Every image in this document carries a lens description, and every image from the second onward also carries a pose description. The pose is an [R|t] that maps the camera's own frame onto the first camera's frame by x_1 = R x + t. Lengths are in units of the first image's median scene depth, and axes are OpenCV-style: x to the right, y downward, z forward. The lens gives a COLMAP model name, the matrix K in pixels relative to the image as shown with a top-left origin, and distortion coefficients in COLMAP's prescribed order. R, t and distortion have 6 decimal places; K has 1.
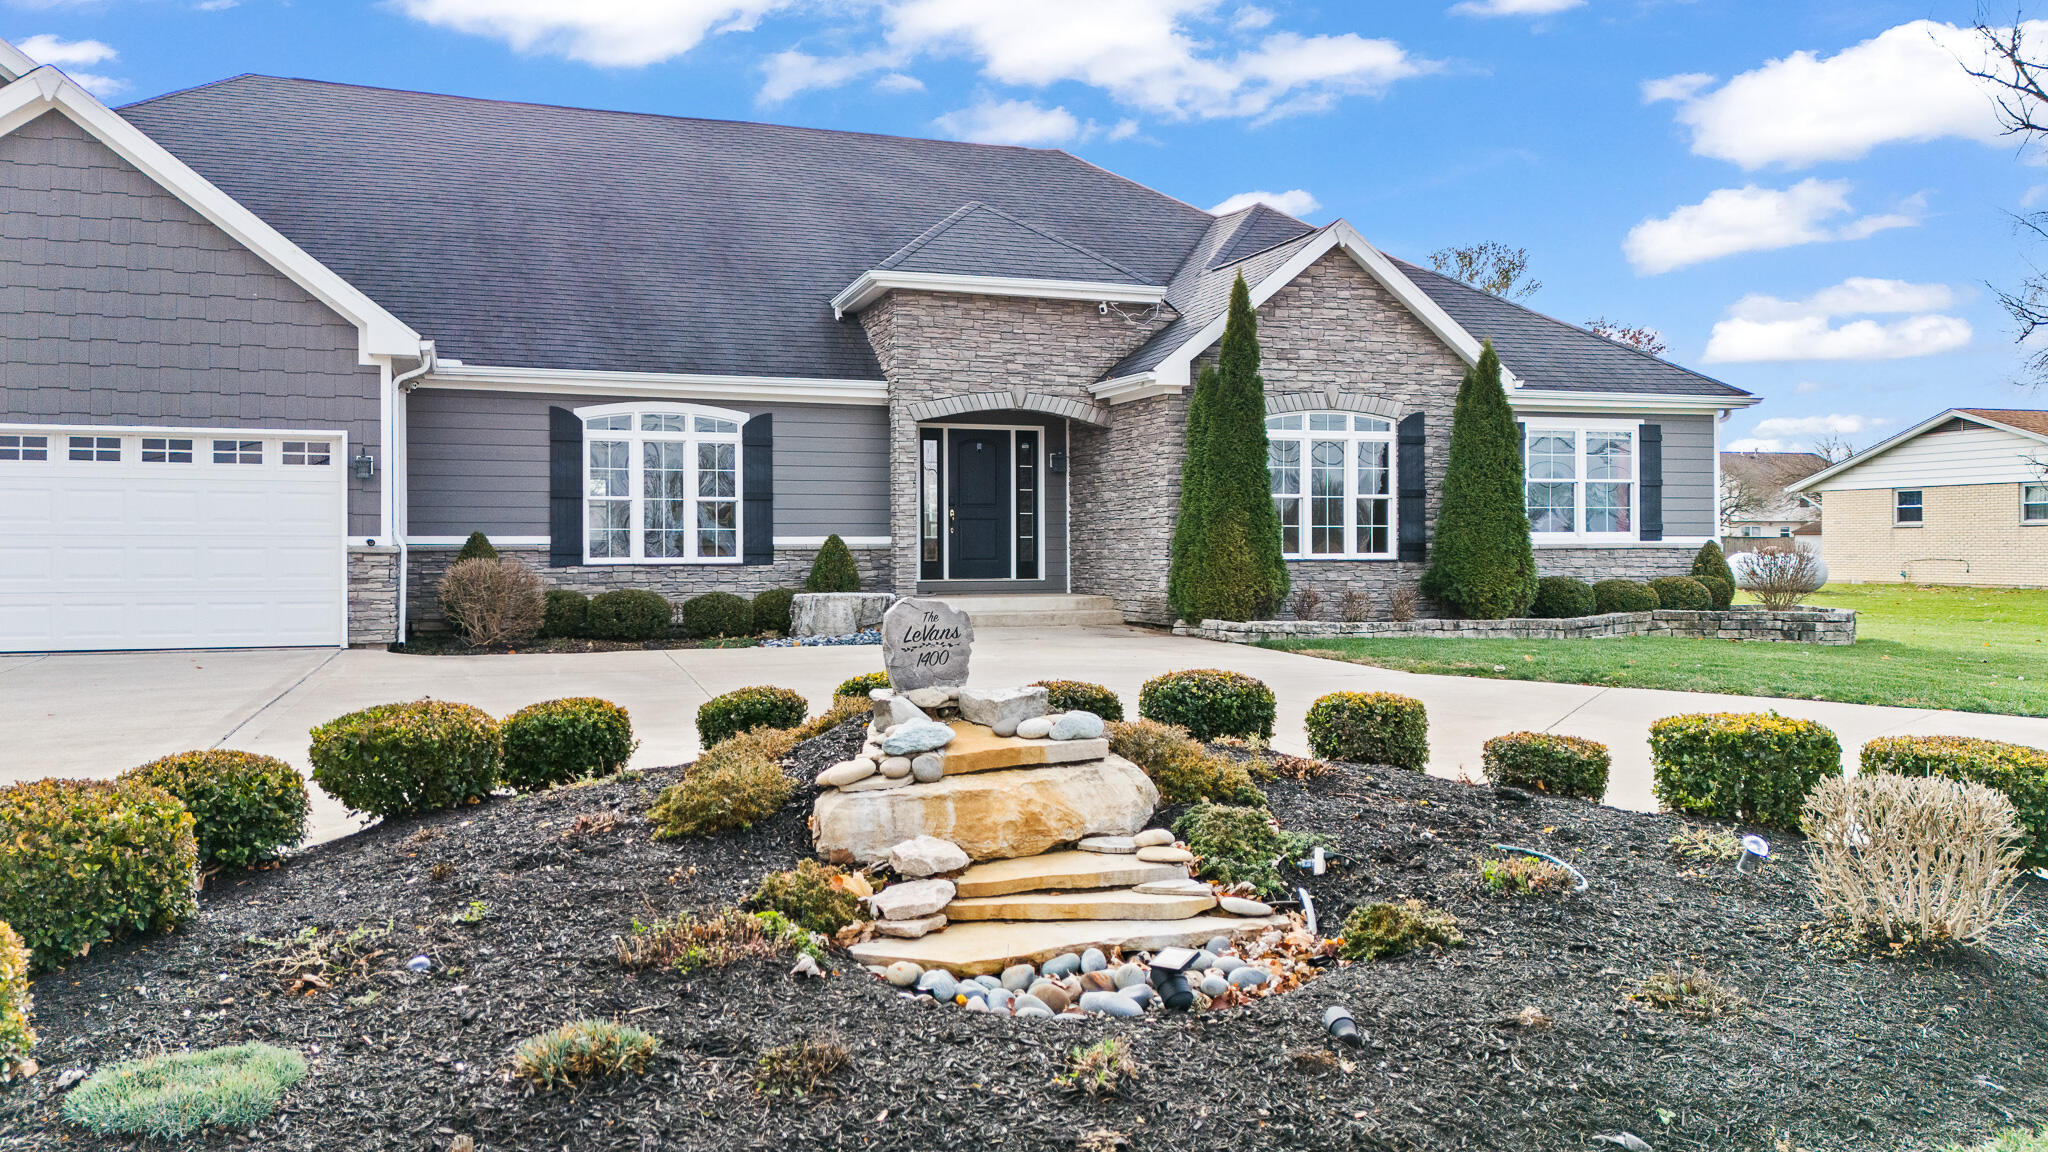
lens RADIAL K [[1550.1, 0, 1011.3], [0, 1550.1, 528.5], [0, 0, 1]] dist [0.088421, -0.078920]
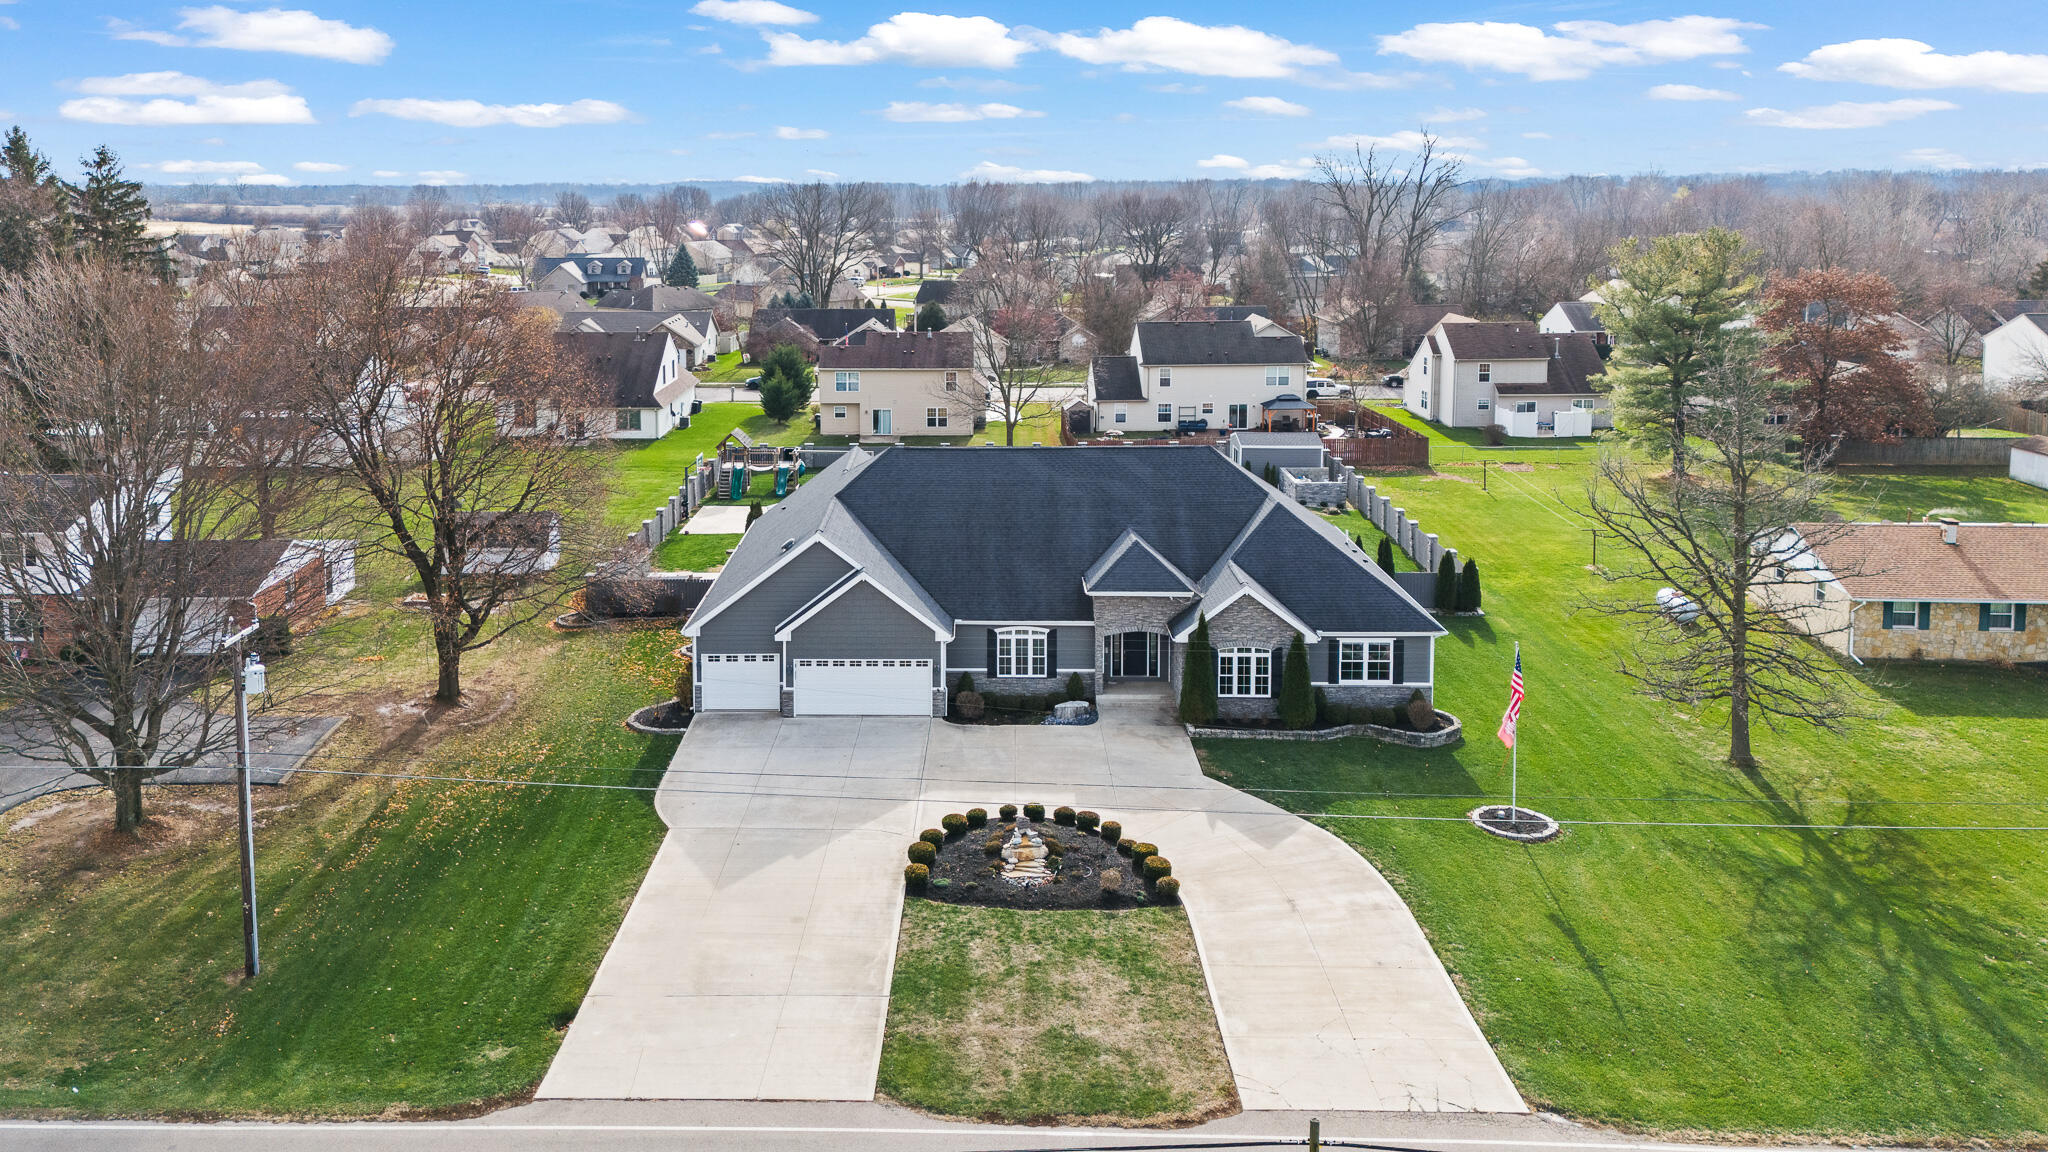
lens RADIAL K [[1550.1, 0, 916.5], [0, 1550.1, 402.3], [0, 0, 1]] dist [0.088421, -0.078920]
pose [[0.932017, 0.042673, -0.359894, 0.662933], [0.009701, 0.989751, 0.142476, -0.947826], [0.362286, -0.136281, 0.922050, -1.832936]]
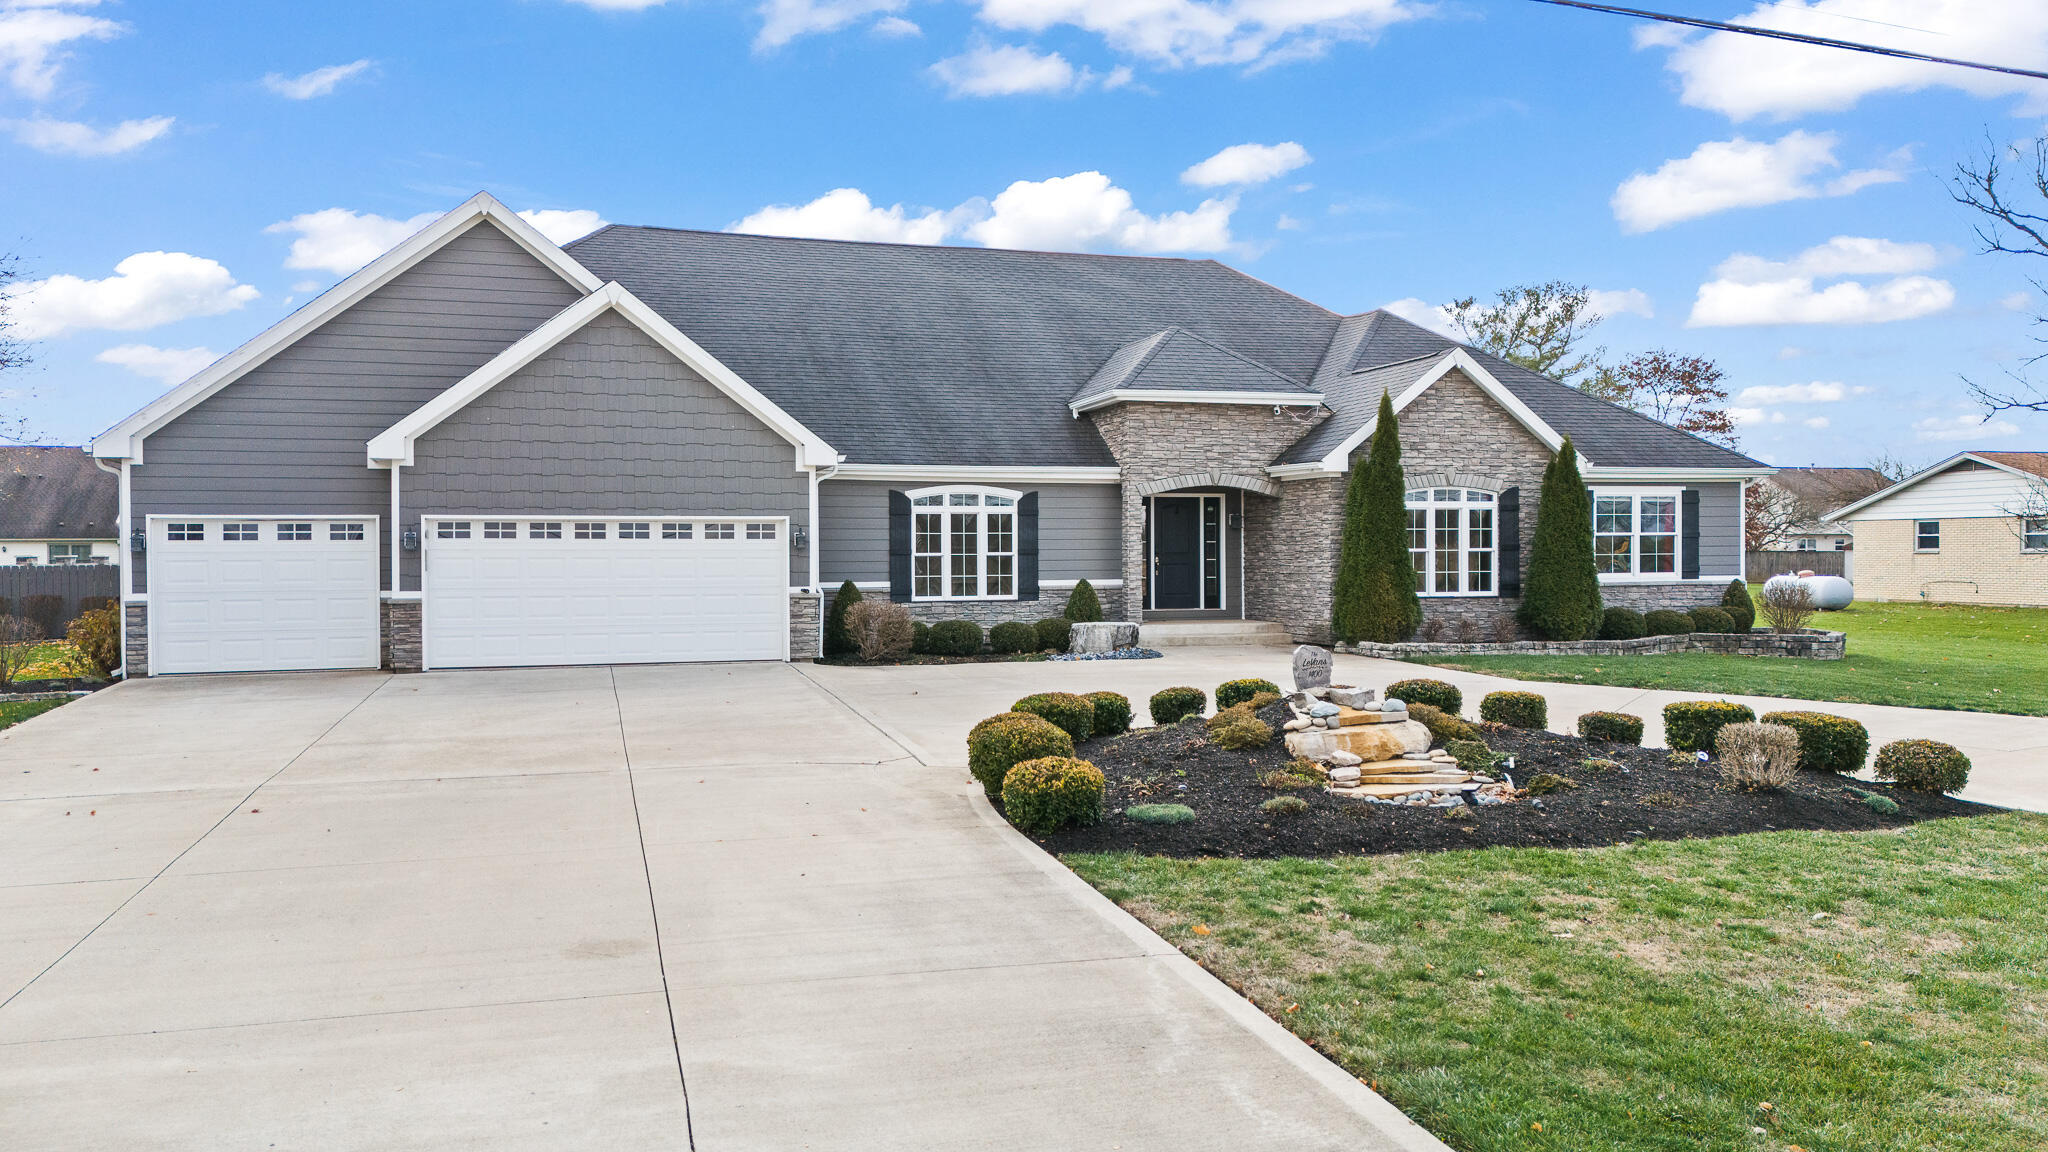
lens RADIAL K [[1550.1, 0, 1007.1], [0, 1550.1, 564.0], [0, 0, 1]] dist [0.088421, -0.078920]
pose [[0.999328, -0.002041, -0.036590, -0.131618], [0.002757, 0.999805, 0.019541, -0.036541], [0.036543, -0.019629, 0.999139, -0.379716]]
